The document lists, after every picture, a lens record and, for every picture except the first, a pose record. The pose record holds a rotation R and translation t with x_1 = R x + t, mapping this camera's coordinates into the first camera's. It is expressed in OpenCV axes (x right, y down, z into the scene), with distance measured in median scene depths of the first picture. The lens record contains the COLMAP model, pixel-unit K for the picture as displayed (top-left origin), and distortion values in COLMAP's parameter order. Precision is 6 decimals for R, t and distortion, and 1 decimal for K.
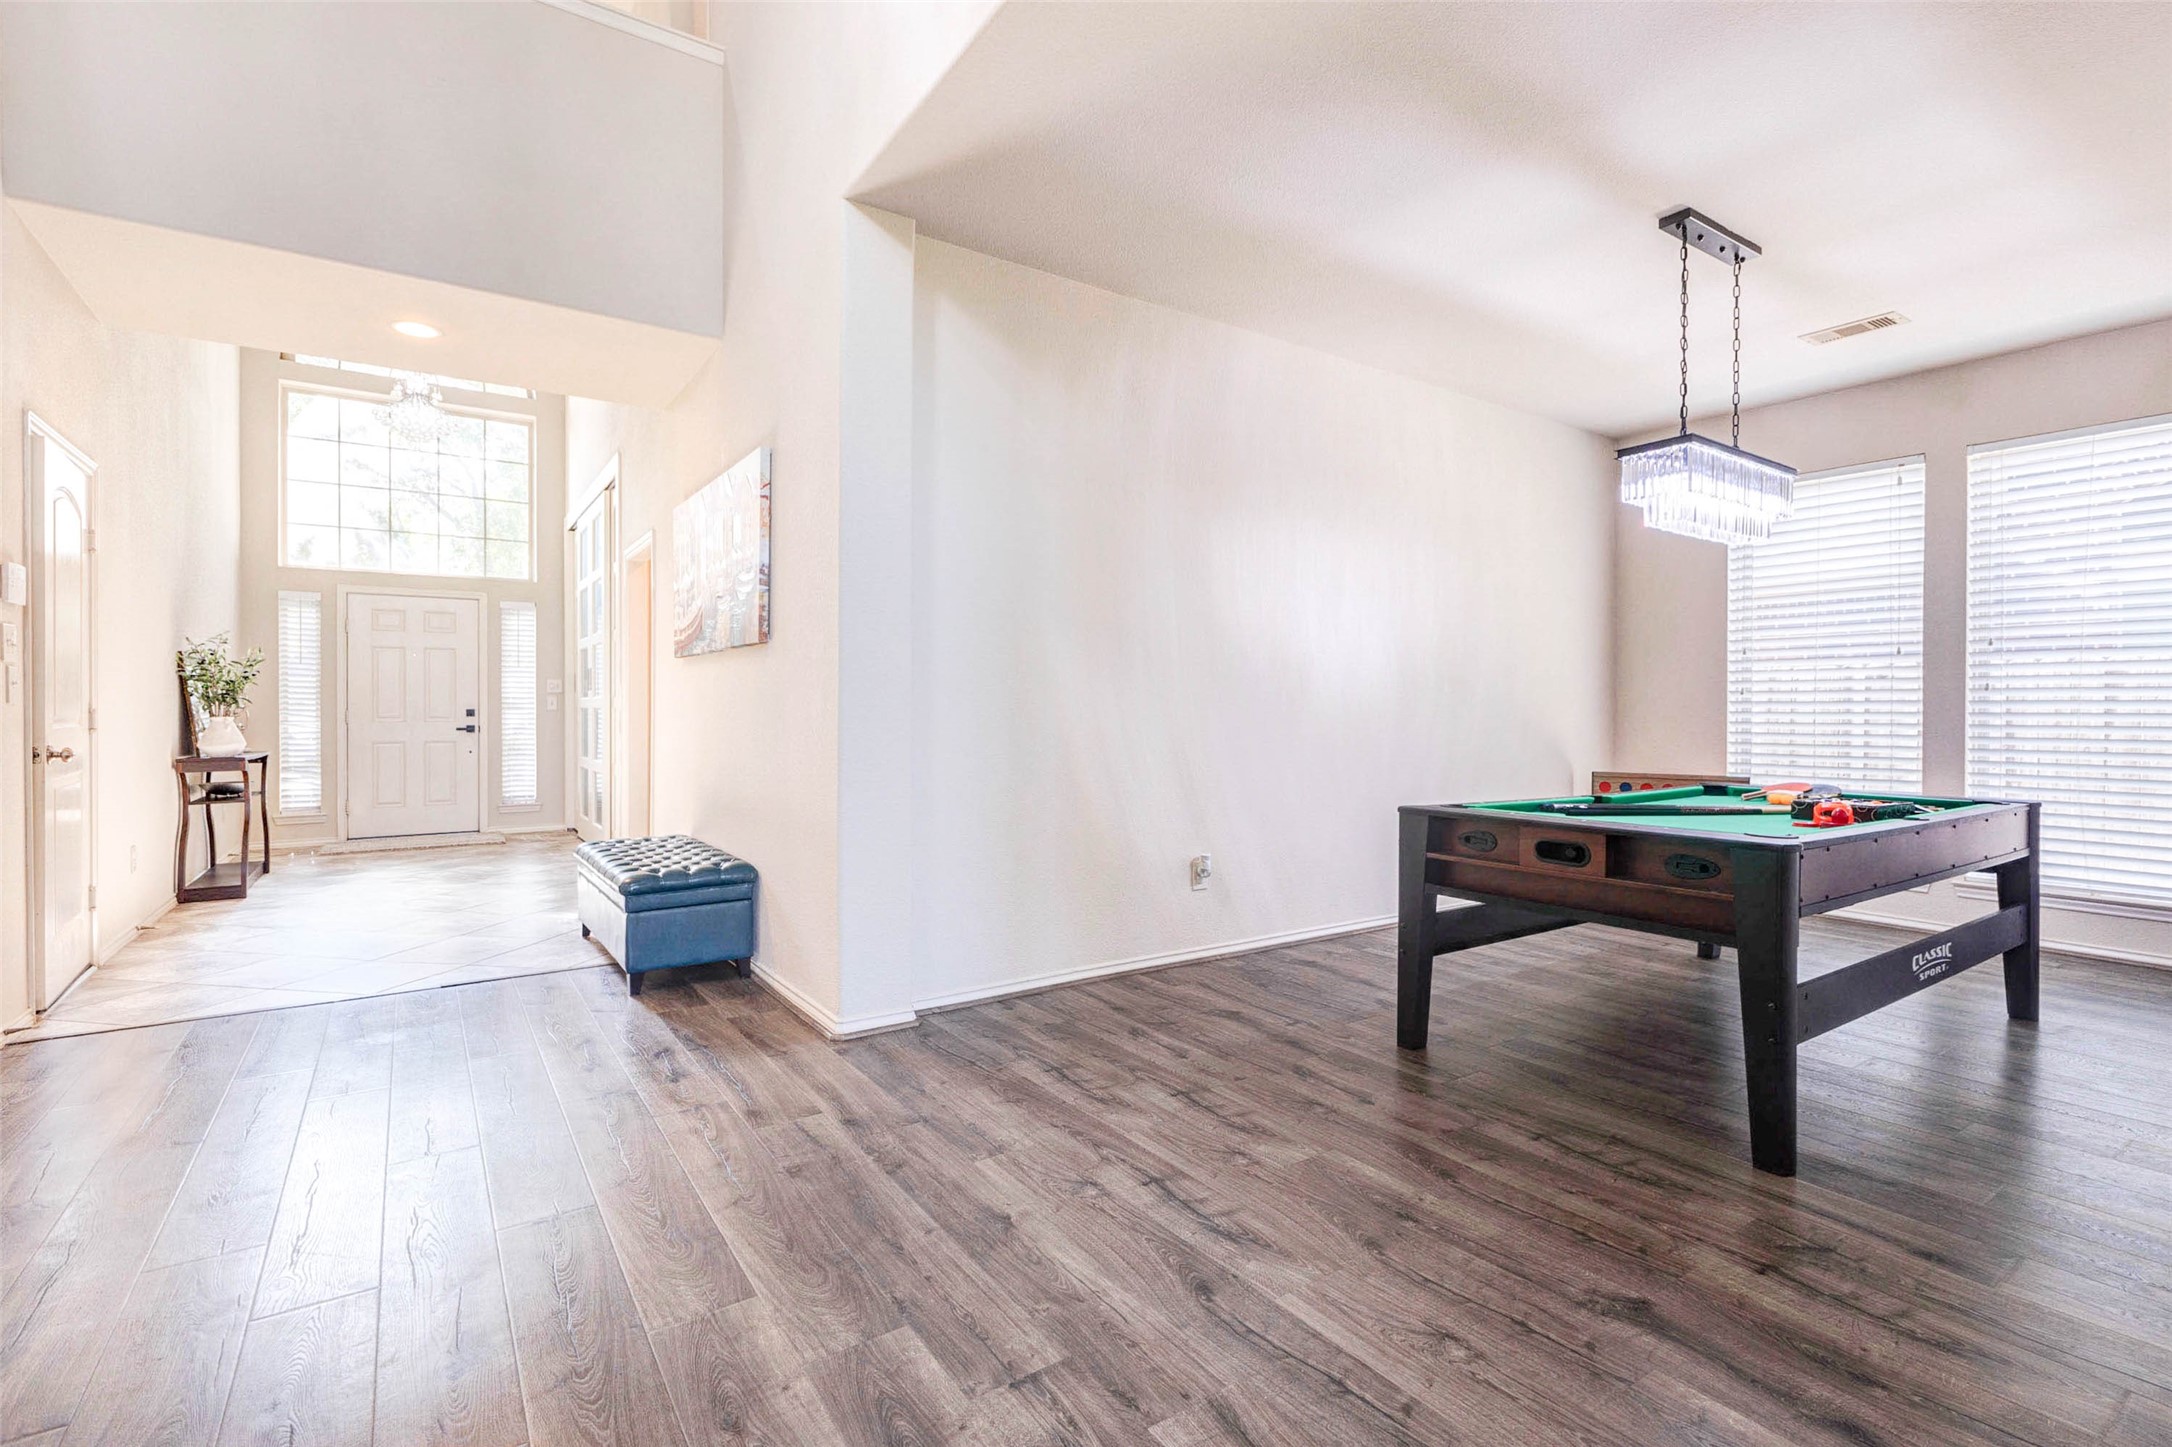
lens RADIAL K [[992.9, 0, 1097.5], [0, 992.9, 714.5], [0, 0, 1]] dist [0.000693, 0.000094]
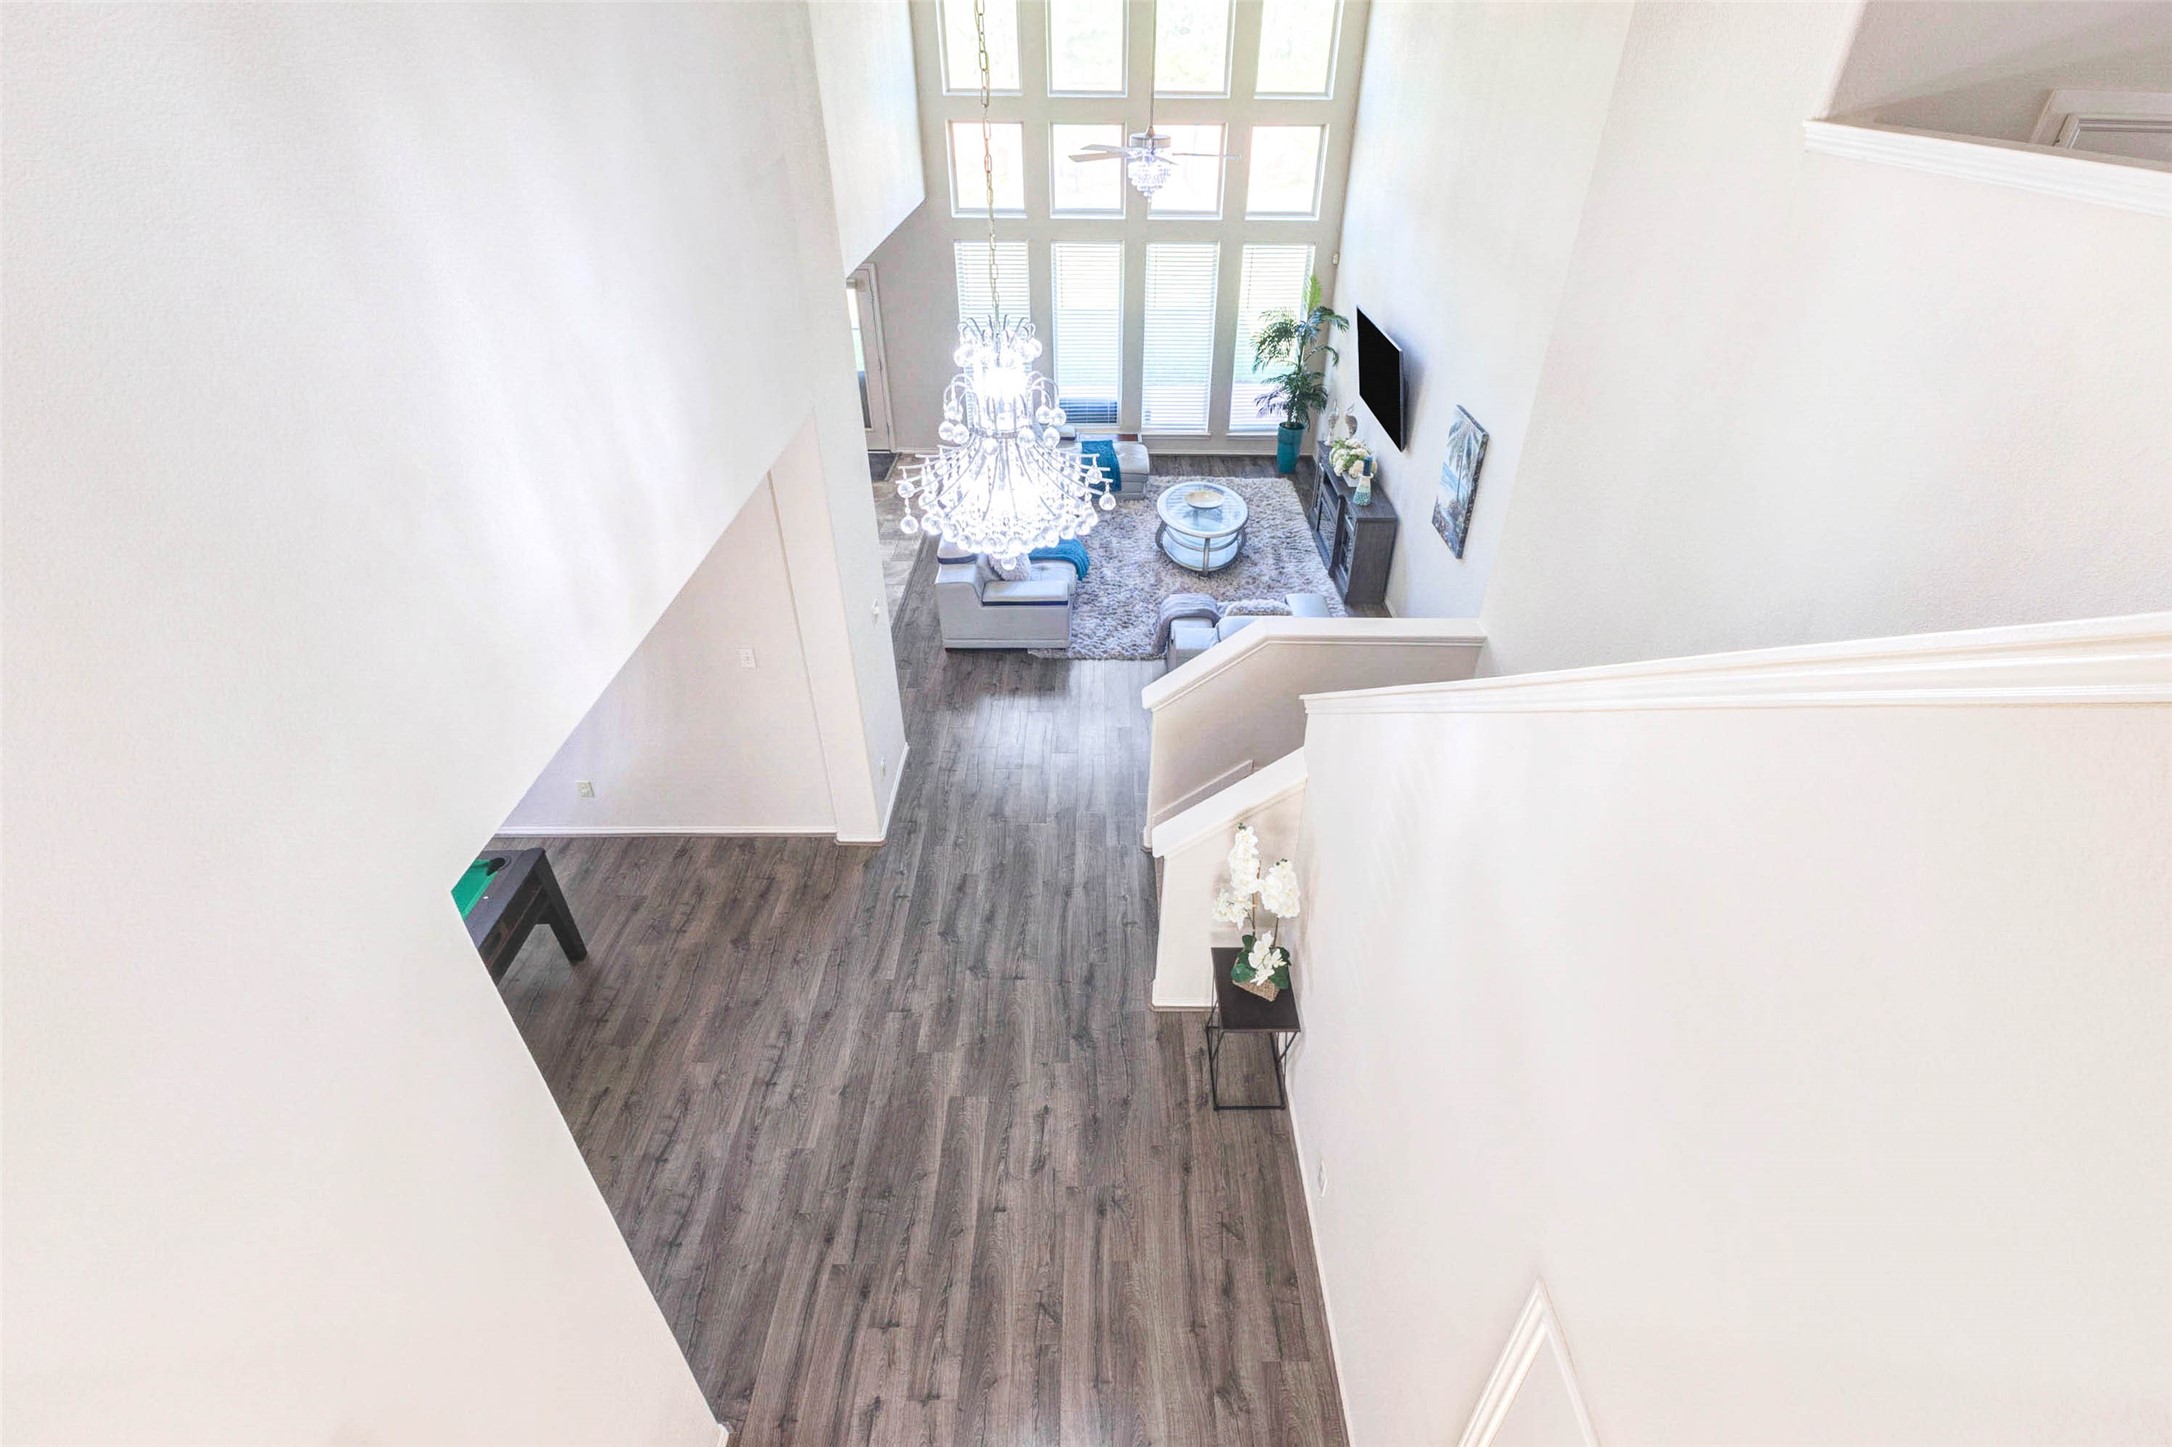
lens RADIAL K [[939.4, 0, 1092.8], [0, 939.4, 723.8], [0, 0, 1]] dist [0.007749, -0.000003]
pose [[-0.819701, -0.345484, 0.456870, -1.171707], [0.003045, 0.794981, 0.606626, -1.368126], [-0.572783, 0.498643, -0.650595, 1.548834]]
